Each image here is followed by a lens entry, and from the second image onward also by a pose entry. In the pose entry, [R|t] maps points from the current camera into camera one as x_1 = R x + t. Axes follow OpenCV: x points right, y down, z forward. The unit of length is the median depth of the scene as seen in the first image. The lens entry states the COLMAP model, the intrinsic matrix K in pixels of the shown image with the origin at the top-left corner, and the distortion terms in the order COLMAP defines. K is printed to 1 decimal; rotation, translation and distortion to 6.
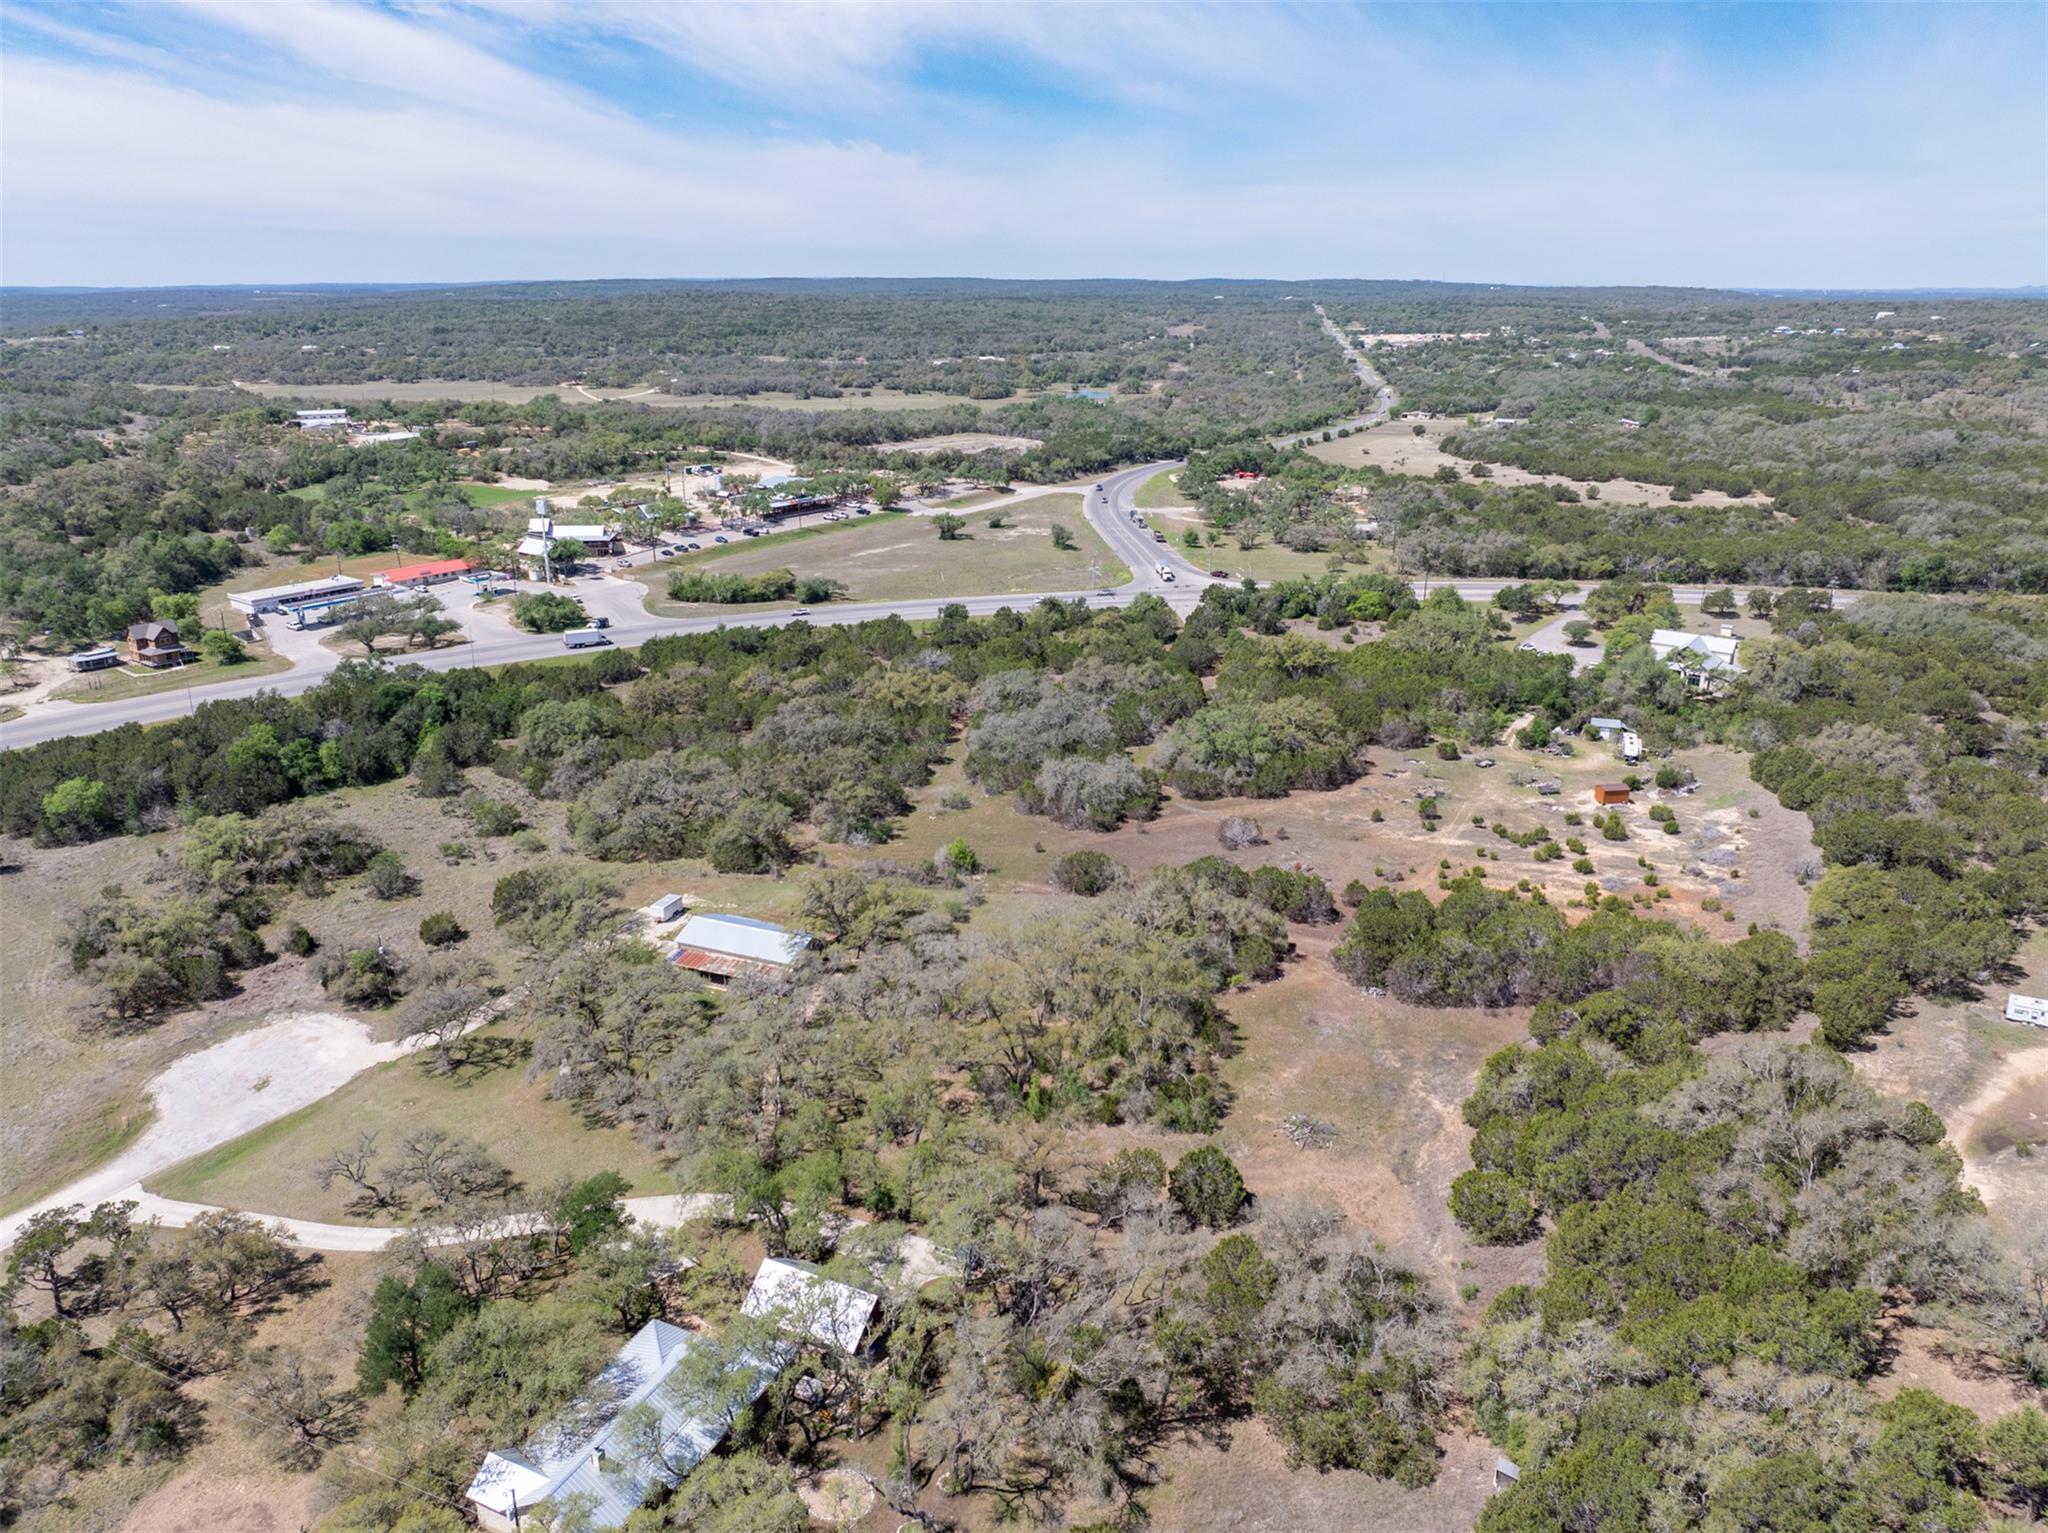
lens RADIAL K [[1450.0, 0, 1028.5], [0, 1450.0, 718.0], [0, 0, 1]] dist [-0.037880, 0.005451]
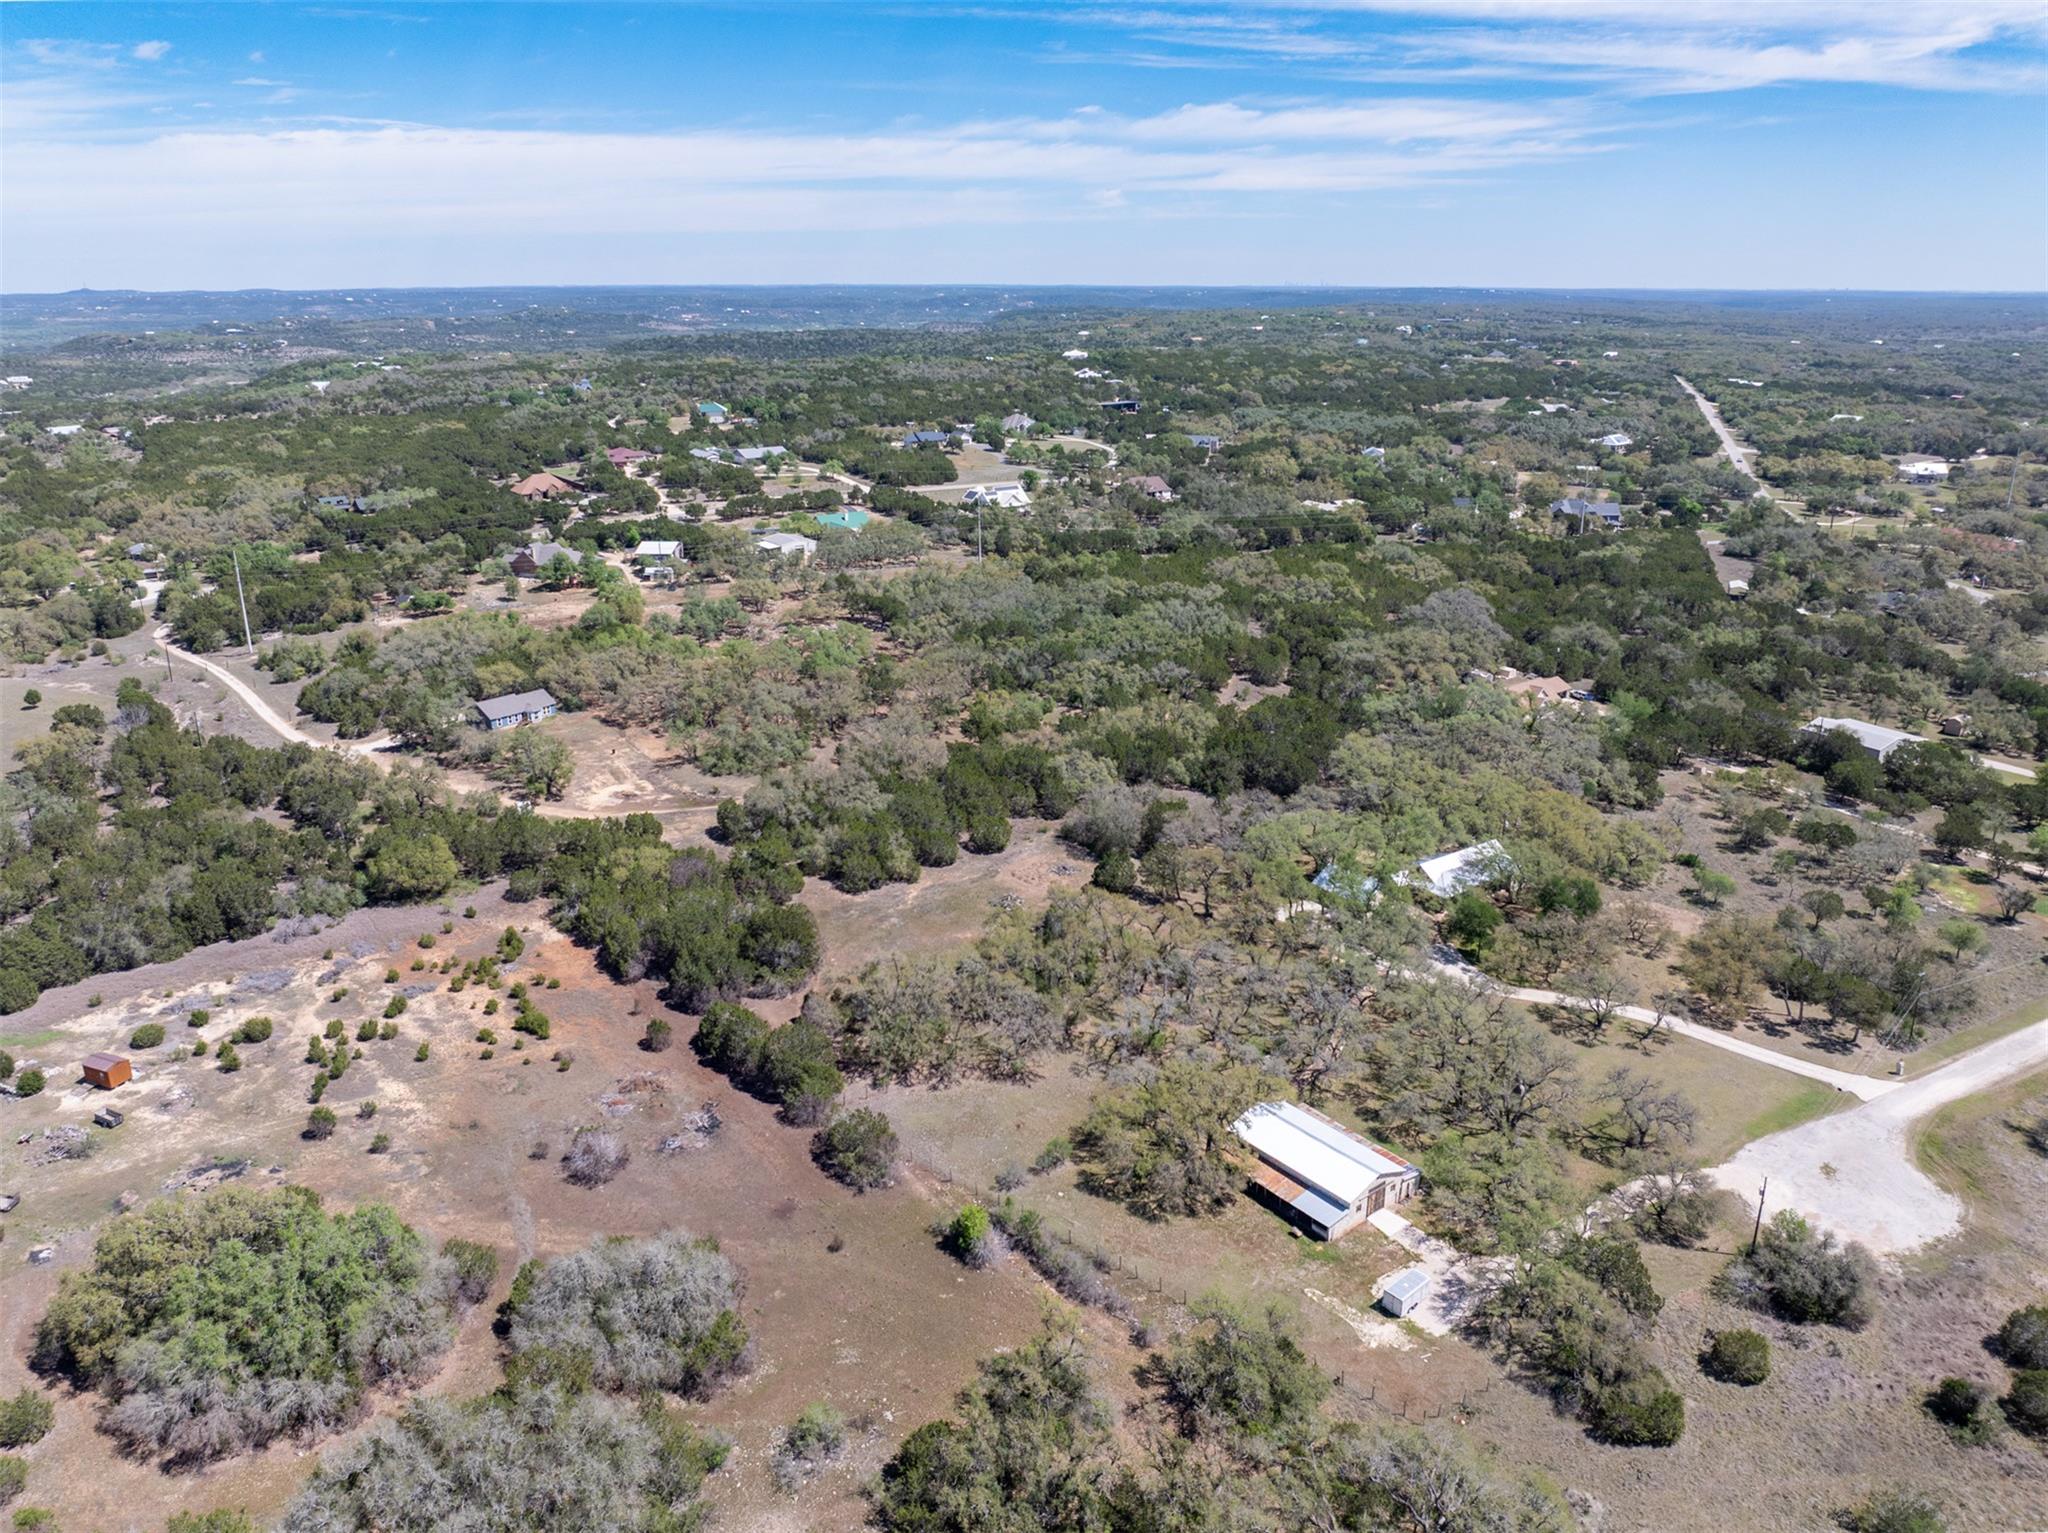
lens RADIAL K [[1464.1, 0, 1040.1], [0, 1464.1, 758.1], [0, 0, 1]] dist [-0.040787, 0.000171]
pose [[-0.867631, -0.156948, 0.471787, -0.195296], [0.145061, 0.827688, 0.542116, -0.244069], [-0.475576, 0.538795, -0.695361, 0.723100]]
